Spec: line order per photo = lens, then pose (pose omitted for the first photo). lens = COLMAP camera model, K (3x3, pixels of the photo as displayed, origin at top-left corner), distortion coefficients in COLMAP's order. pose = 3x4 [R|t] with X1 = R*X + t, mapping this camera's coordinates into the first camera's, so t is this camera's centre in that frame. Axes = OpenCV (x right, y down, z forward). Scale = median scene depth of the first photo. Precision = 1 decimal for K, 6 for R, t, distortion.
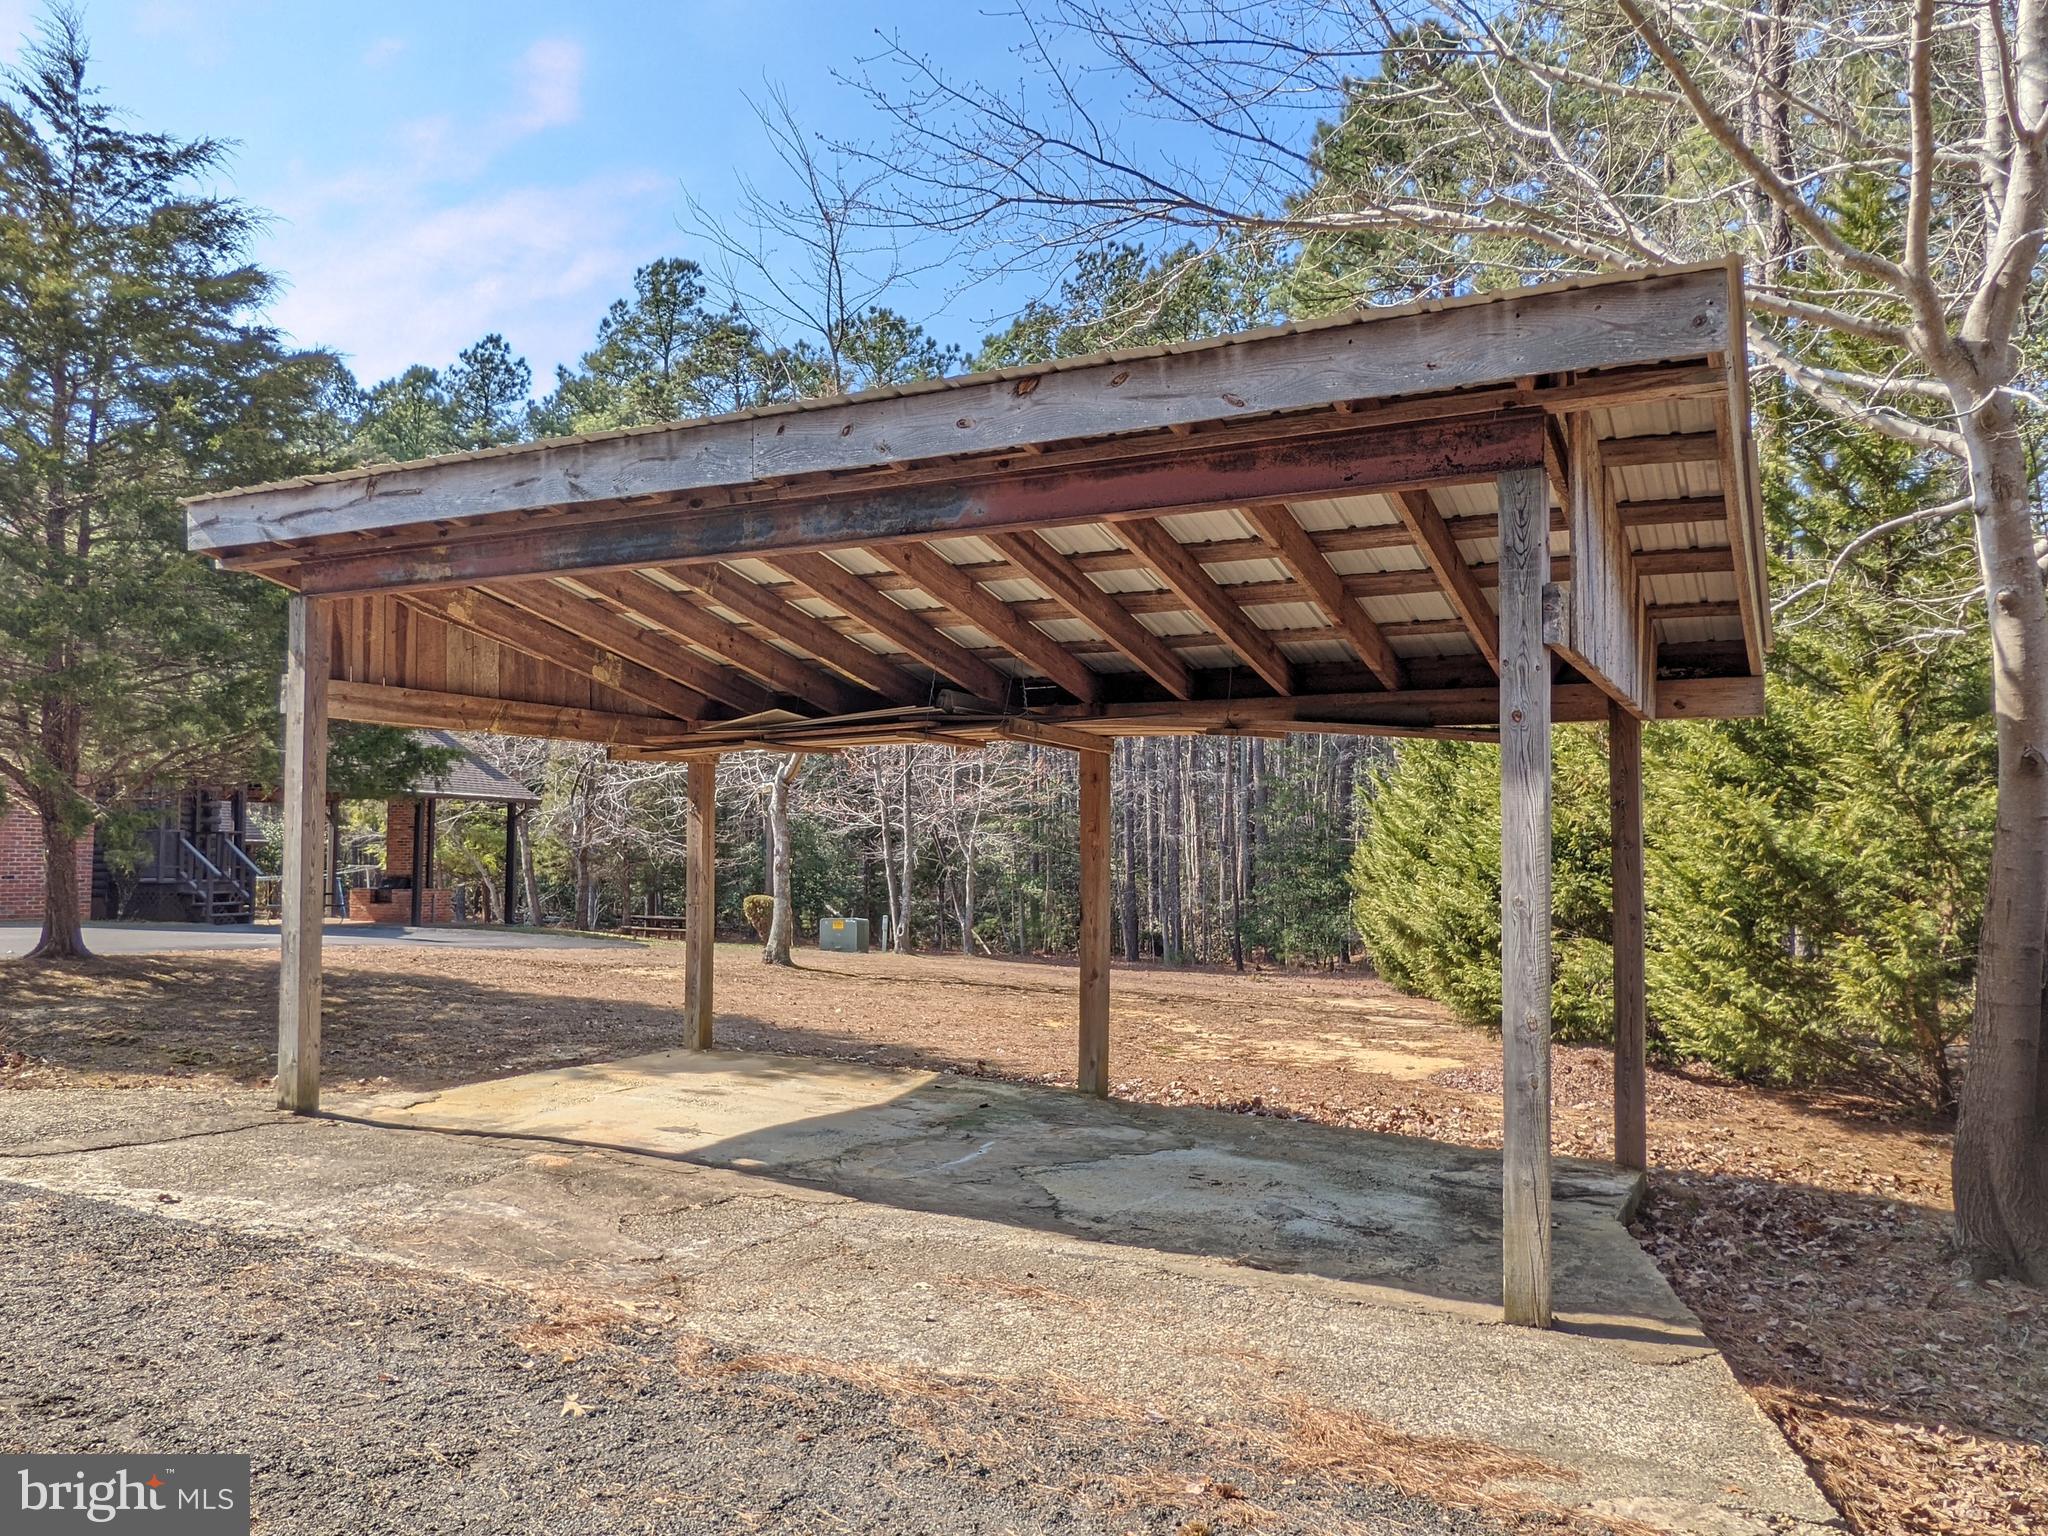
lens RADIAL K [[1421.0, 0, 1032.9], [0, 1421.0, 784.6], [0, 0, 1]] dist [0.006211, -0.002372]
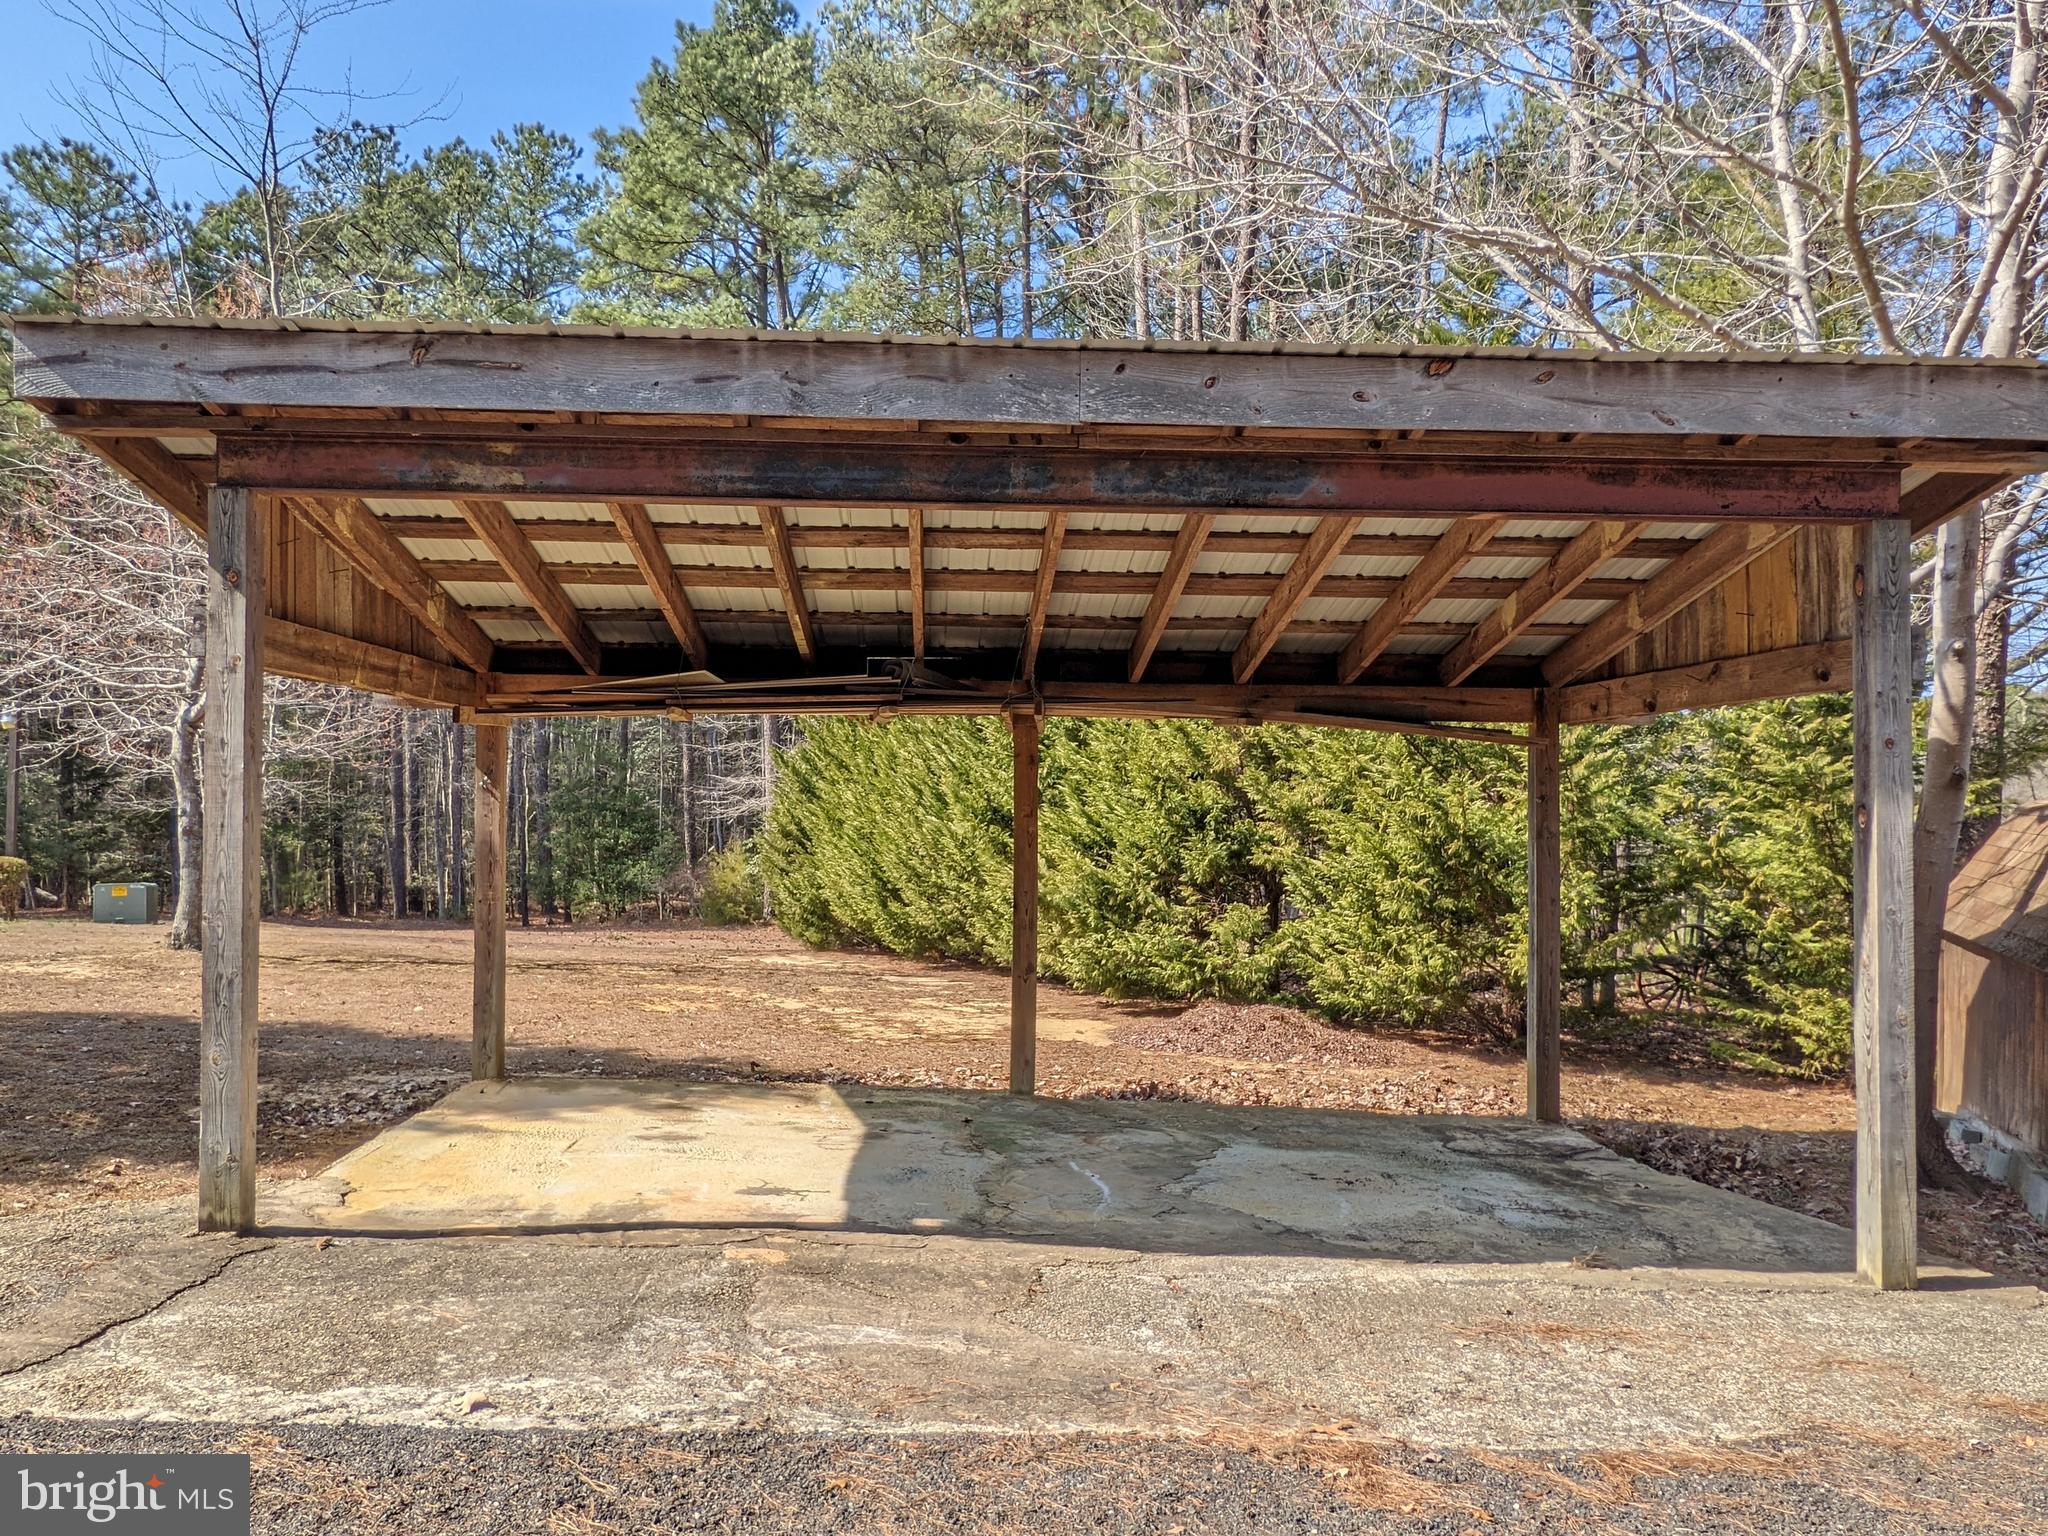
lens RADIAL K [[1421.0, 0, 1016.1], [0, 1421.0, 778.6], [0, 0, 1]] dist [0.006211, -0.002372]
pose [[0.887353, 0.012787, 0.460914, -0.515769], [-0.027333, 0.999316, 0.024898, -0.019870], [-0.460281, -0.034691, 0.887095, 0.220253]]
